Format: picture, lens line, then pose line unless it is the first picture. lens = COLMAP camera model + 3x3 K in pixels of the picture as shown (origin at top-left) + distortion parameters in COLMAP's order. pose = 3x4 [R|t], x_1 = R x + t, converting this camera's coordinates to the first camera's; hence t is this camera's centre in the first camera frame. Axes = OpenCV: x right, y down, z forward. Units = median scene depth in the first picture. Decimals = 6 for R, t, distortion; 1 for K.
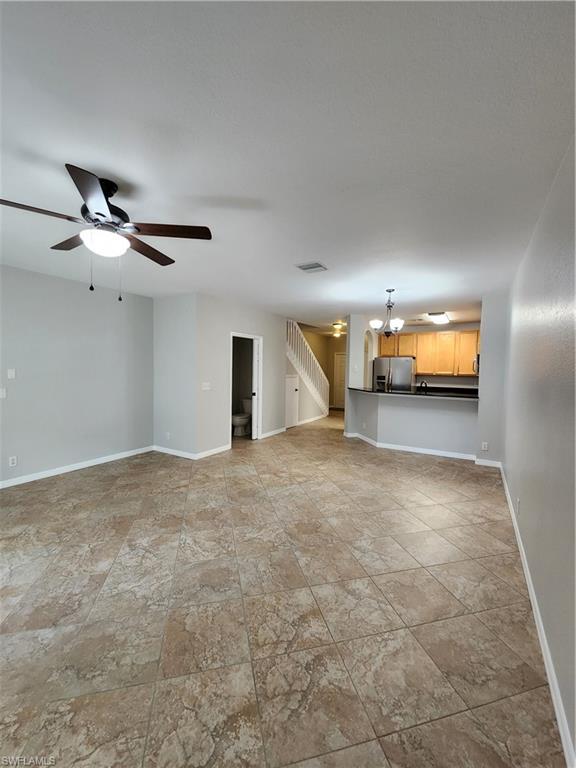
lens RADIAL K [[308.2, 0, 260.1], [0, 308.2, 380.1], [0, 0, 1]] dist [-0.001644, -0.000452]
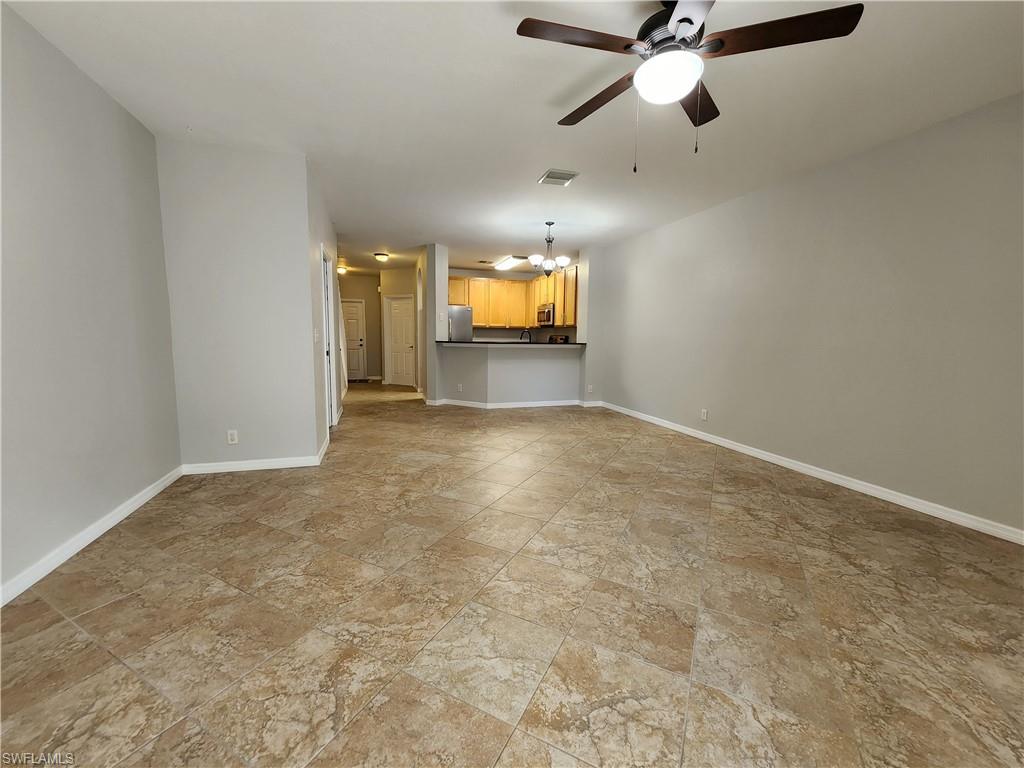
lens RADIAL K [[419.8, 0, 512.0], [0, 419.8, 384.0], [0, 0, 1]] dist [-0.002345, -0.000441]
pose [[0.663493, -0.092916, 0.742390, -0.797390], [0.024495, 0.994424, 0.102569, 0.058529], [-0.747781, -0.049869, 0.662070, 0.340287]]
